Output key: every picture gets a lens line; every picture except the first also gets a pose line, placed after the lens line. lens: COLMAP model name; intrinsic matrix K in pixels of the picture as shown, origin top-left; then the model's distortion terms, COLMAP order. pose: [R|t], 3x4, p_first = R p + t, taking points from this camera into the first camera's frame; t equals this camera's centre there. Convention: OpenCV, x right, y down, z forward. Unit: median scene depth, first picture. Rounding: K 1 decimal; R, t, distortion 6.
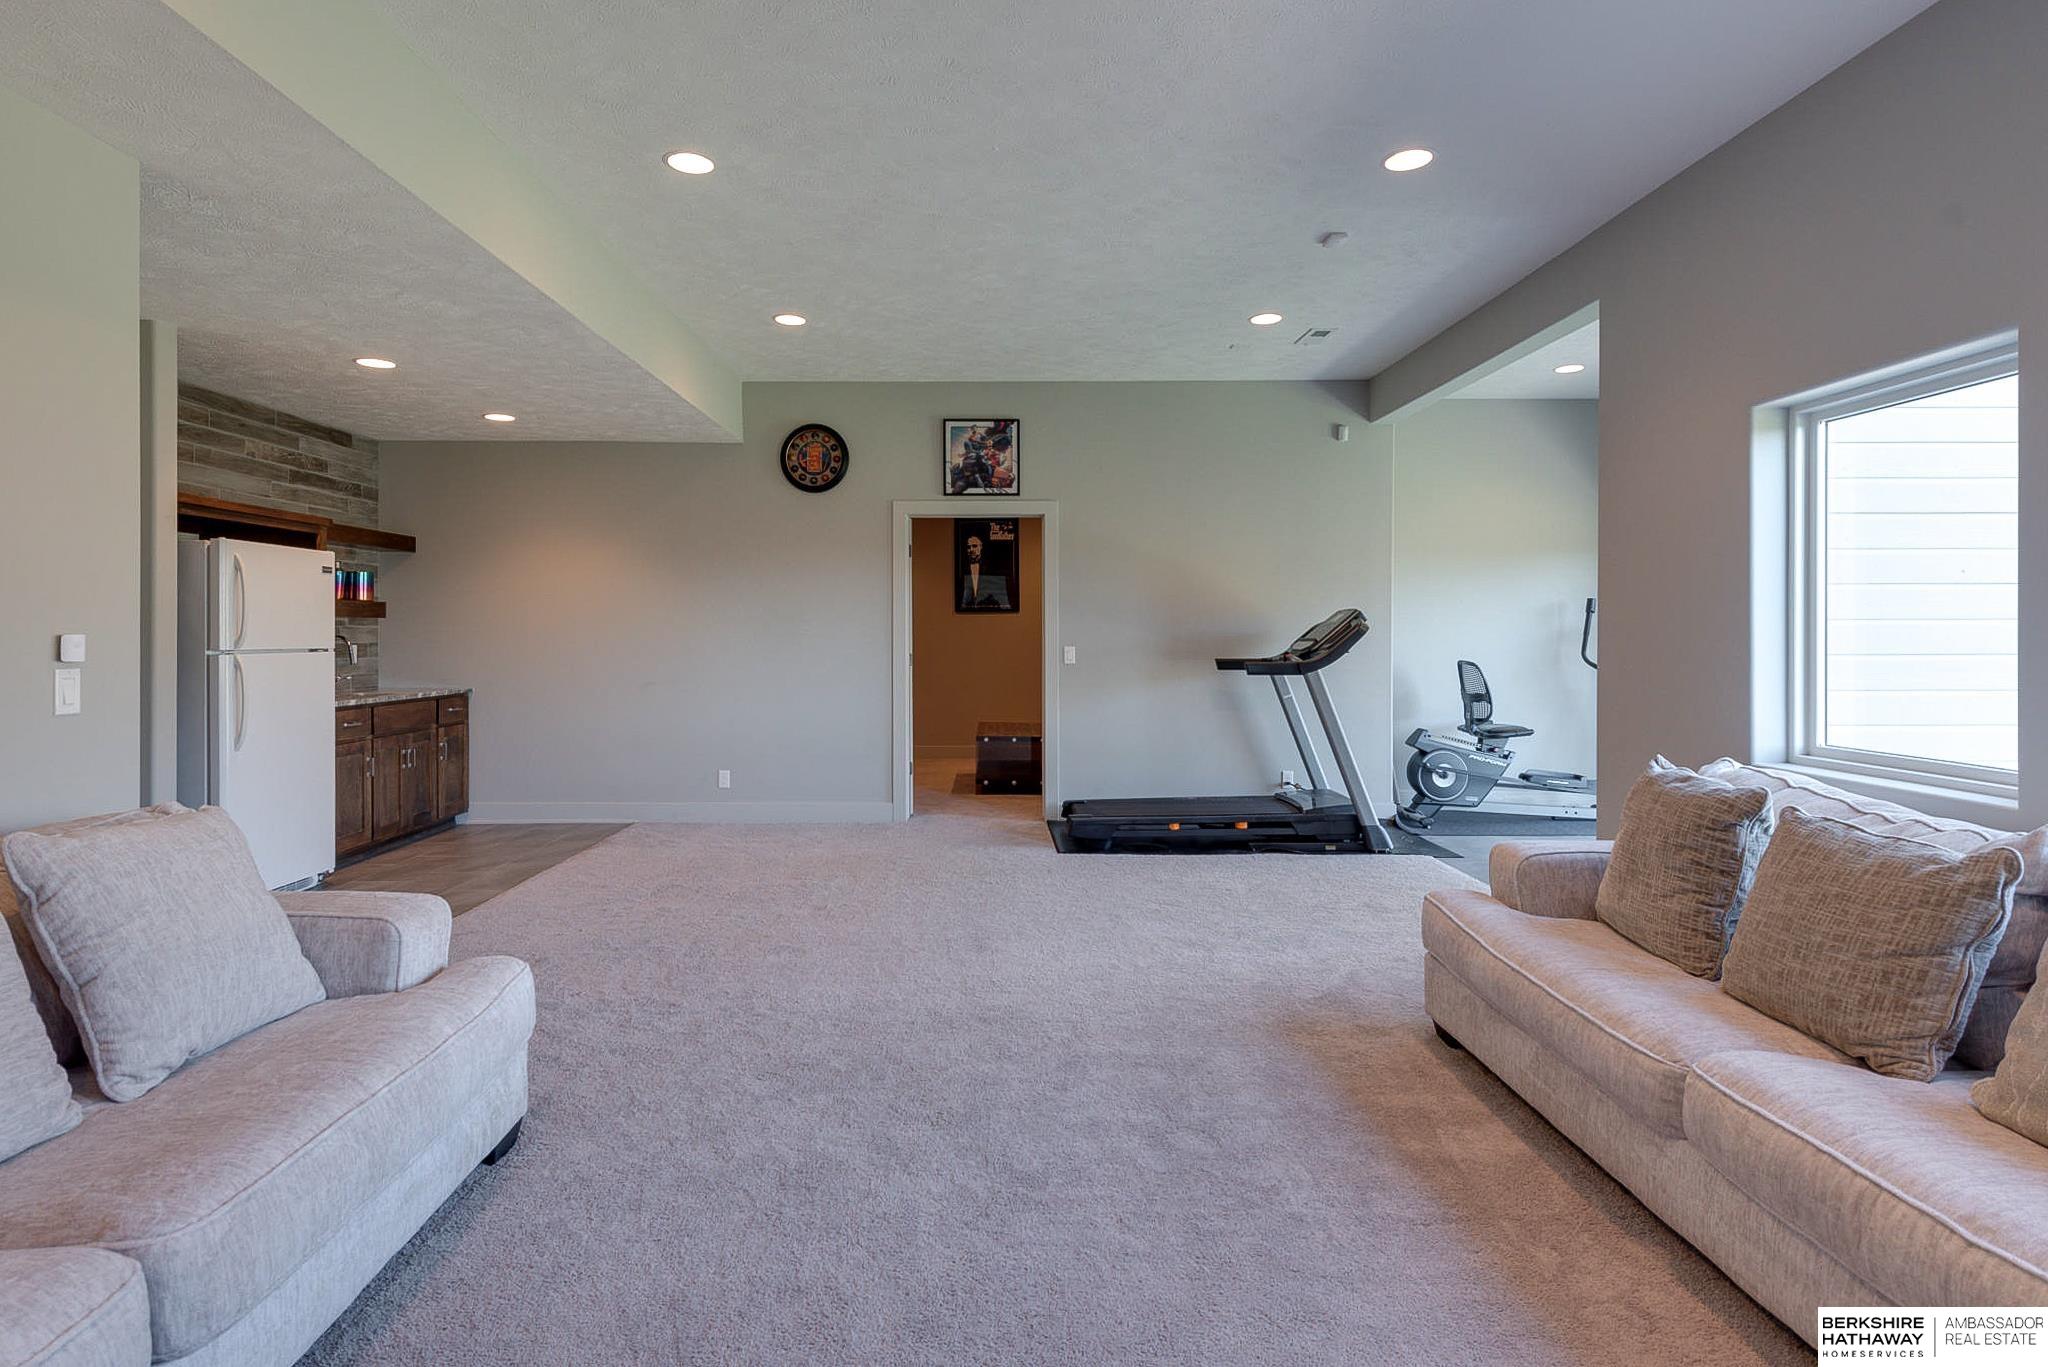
lens RADIAL K [[1032.6, 0, 997.7], [0, 1032.6, 634.5], [0, 0, 1]] dist [0.026844, -0.014790]
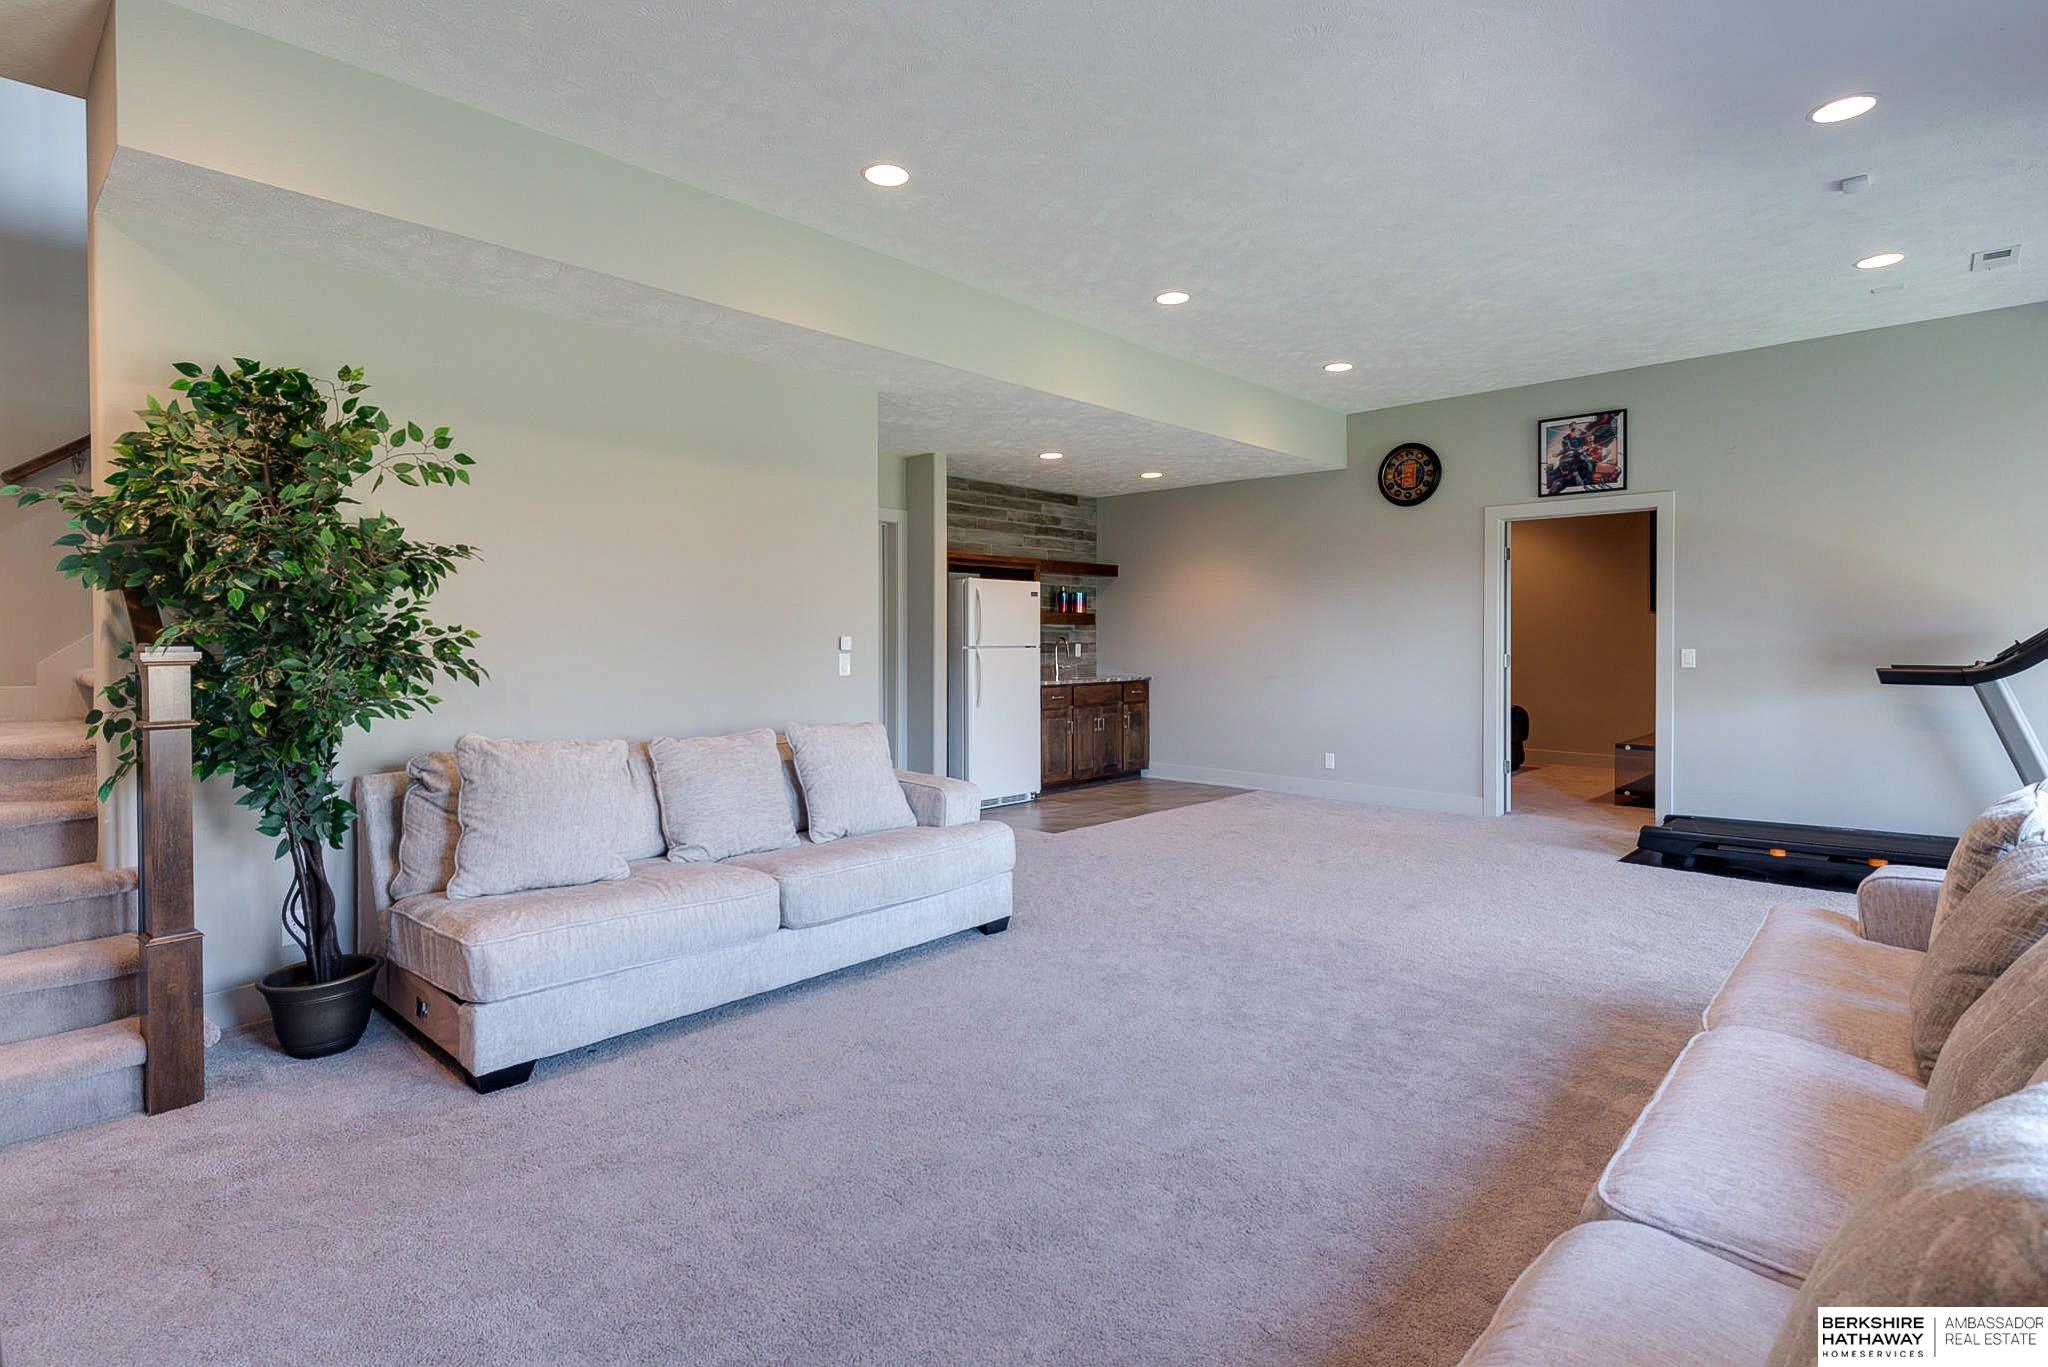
lens RADIAL K [[1026.1, 0, 995.0], [0, 1026.1, 651.4], [0, 0, 1]] dist [0.025538, -0.012824]
pose [[0.719141, 0.009293, -0.694802, 0.282192], [0.000784, 0.999899, 0.014185, 0.000347], [0.694864, -0.010746, 0.719061, -0.093242]]
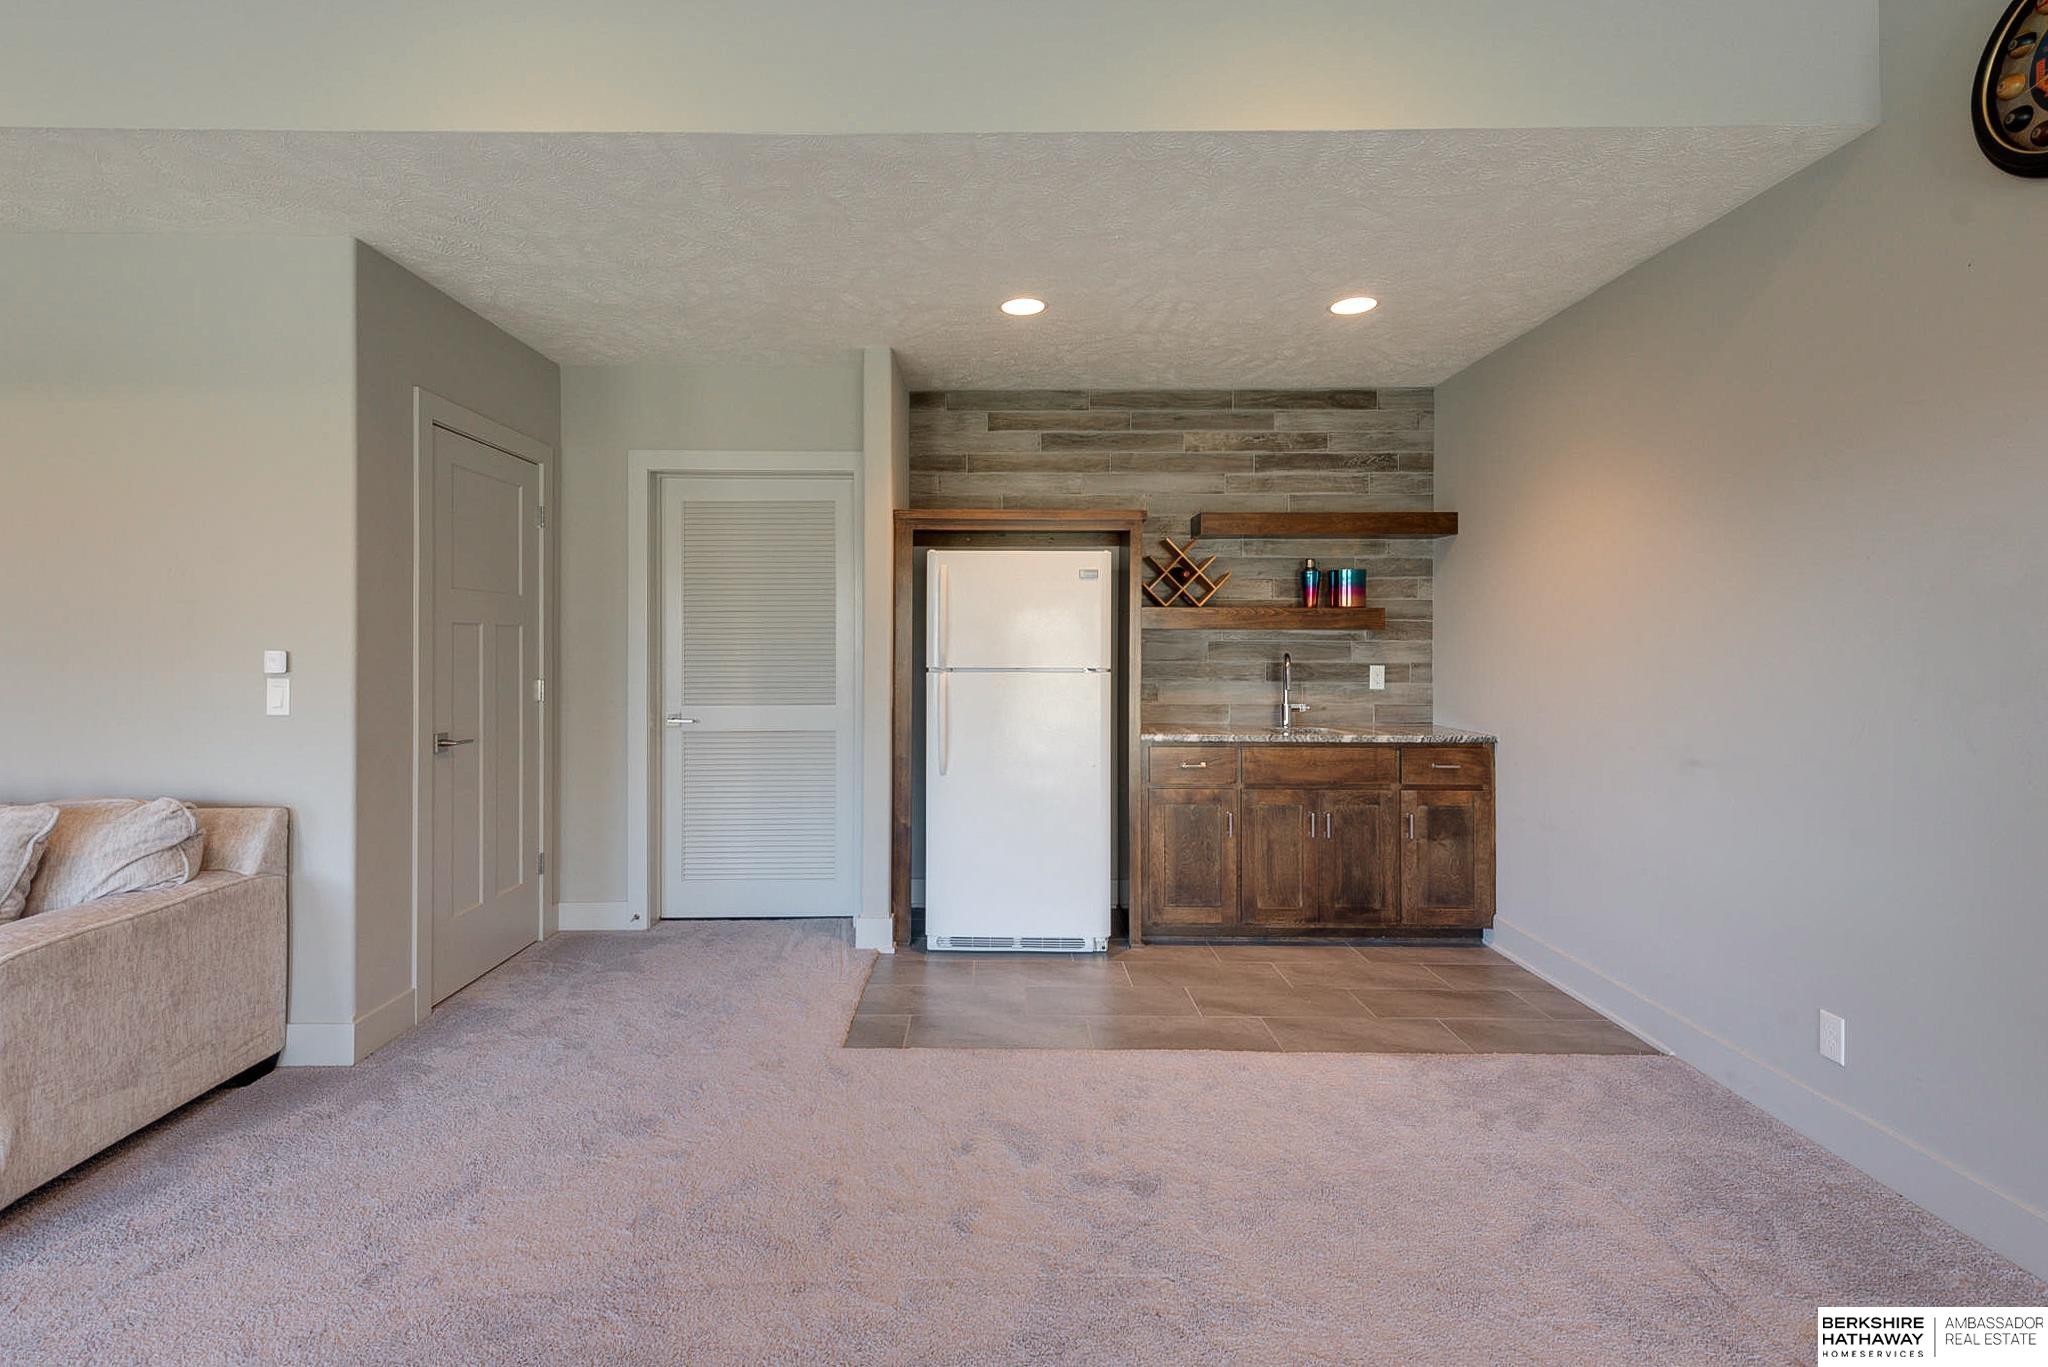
lens RADIAL K [[982.0, 0, 993.1], [0, 982.0, 648.0], [0, 0, 1]] dist [0.019274, -0.000143]
pose [[-0.010498, 0.000059, -0.999945, 0.109181], [-0.002278, 0.999997, 0.000082, -0.002297], [0.999942, 0.002278, -0.010498, 0.738741]]
